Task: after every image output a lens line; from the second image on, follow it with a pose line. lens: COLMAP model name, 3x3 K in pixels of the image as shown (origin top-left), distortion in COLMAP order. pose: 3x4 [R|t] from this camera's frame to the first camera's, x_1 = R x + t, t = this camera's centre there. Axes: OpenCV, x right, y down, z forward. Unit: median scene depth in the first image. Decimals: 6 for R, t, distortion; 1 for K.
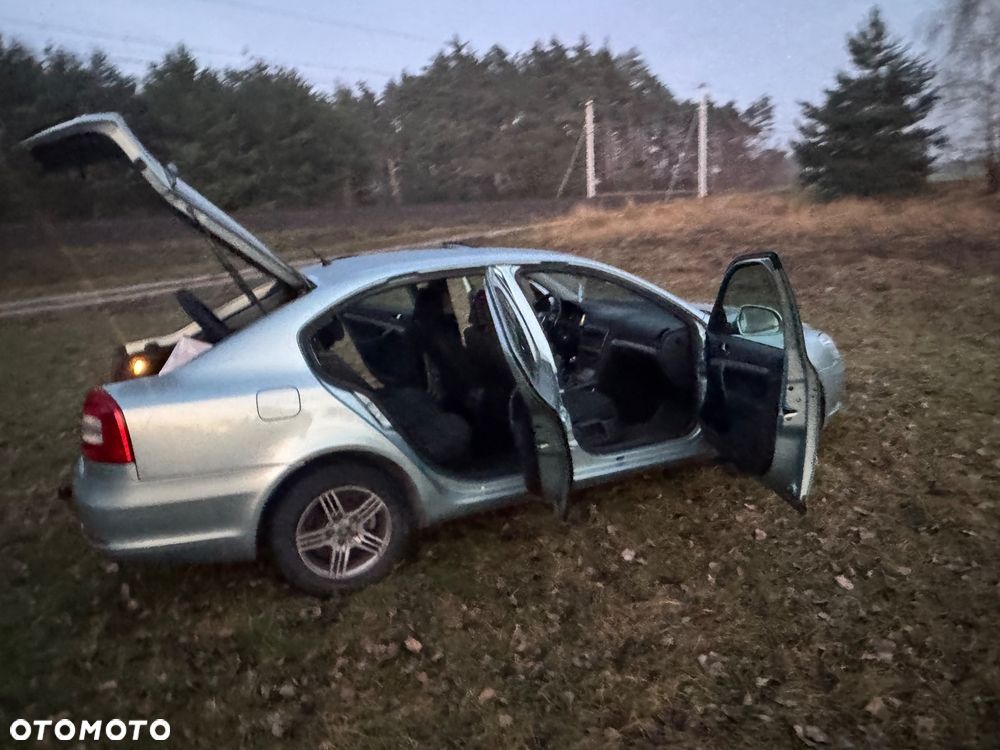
lens RADIAL K [[692.2, 0, 497.1], [0, 692.2, 366.7], [0, 0, 1]] dist [0.000106, -0.002117]
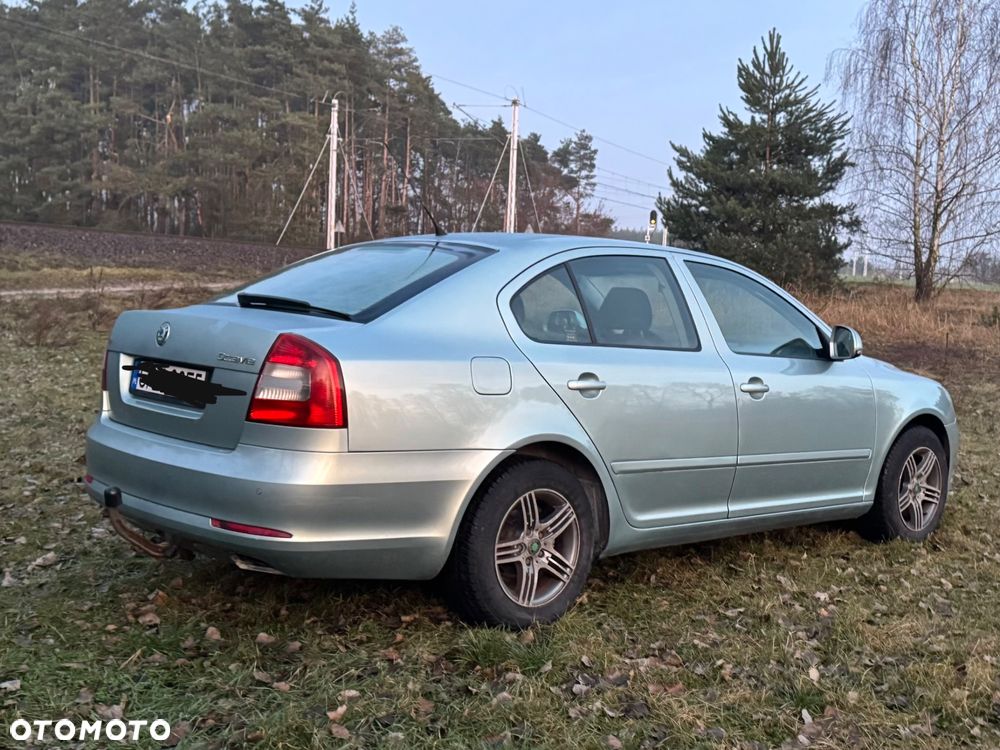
lens RADIAL K [[1209.4, 0, 499.8], [0, 1209.4, 371.9], [0, 0, 1]] dist [0.132909, 0.000000]
pose [[0.944245, 0.079684, 0.319455, -0.636036], [-0.030444, 0.987245, -0.156269, 0.227395], [-0.327833, 0.137830, 0.934627, -0.289186]]
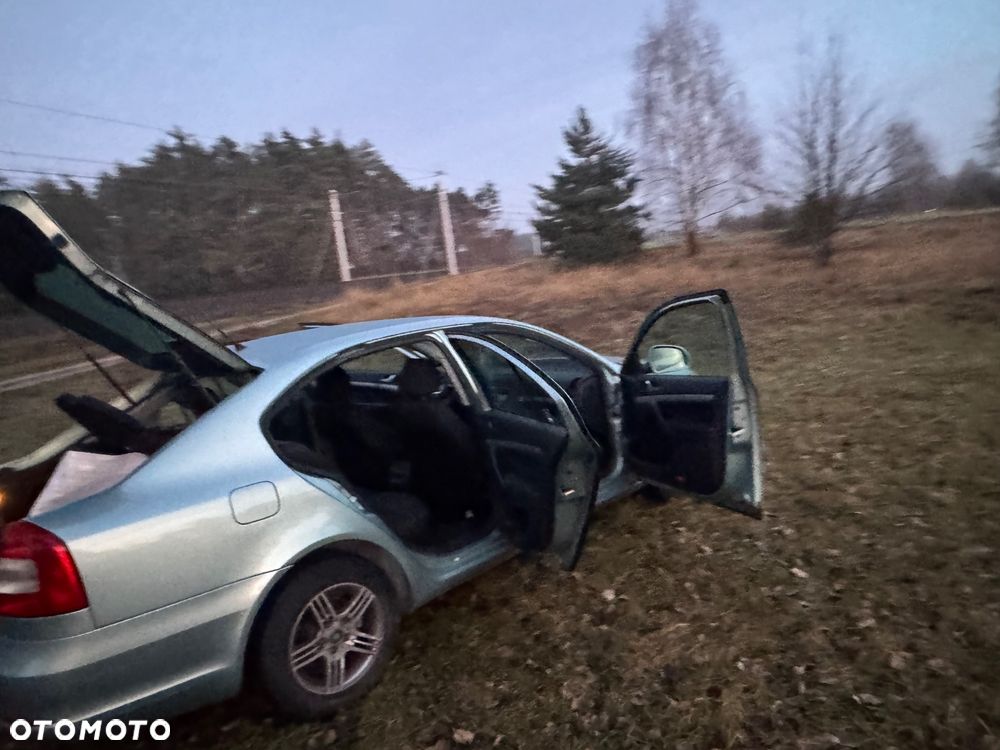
lens RADIAL K [[692.2, 0, 499.3], [0, 692.2, 373.6], [0, 0, 1]] dist [0.000106, -0.002117]
pose [[0.930880, -0.110892, 0.348087, -0.261354], [0.147670, 0.985724, -0.080884, 0.007296], [-0.334148, 0.126695, 0.933966, 0.051519]]
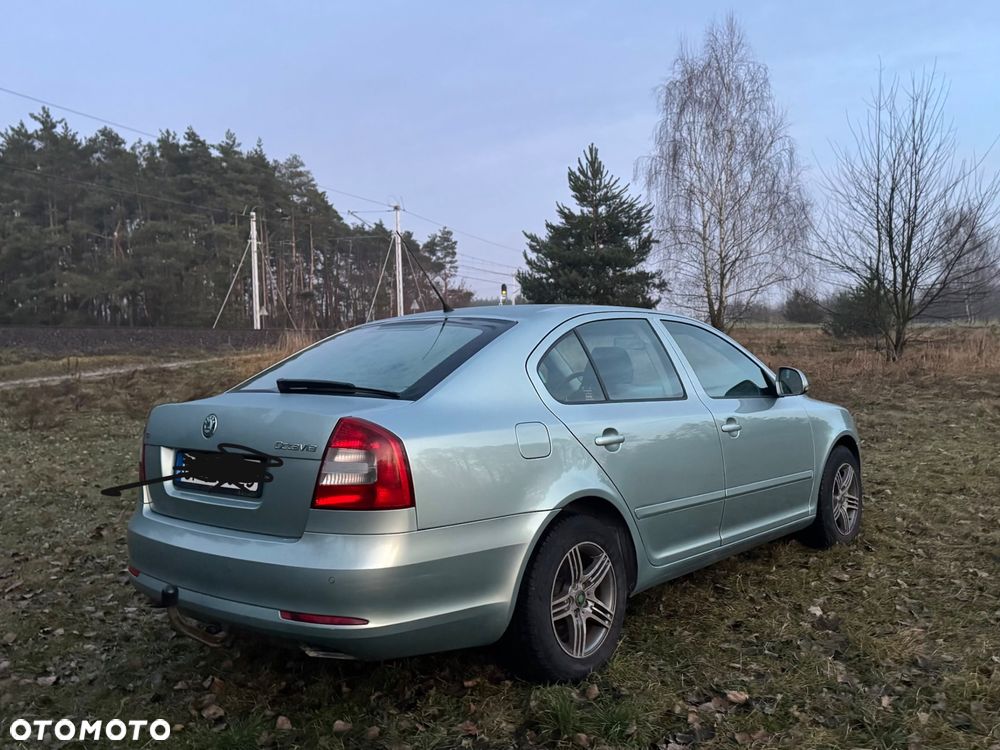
lens RADIAL K [[914.7, 0, 497.9], [0, 914.7, 373.6], [0, 0, 1]] dist [0.105409, -0.122276]
pose [[0.902388, 0.024727, 0.430214, -0.705091], [0.064890, 0.979171, -0.192389, 0.157152], [-0.426010, 0.201526, 0.881988, -0.004351]]
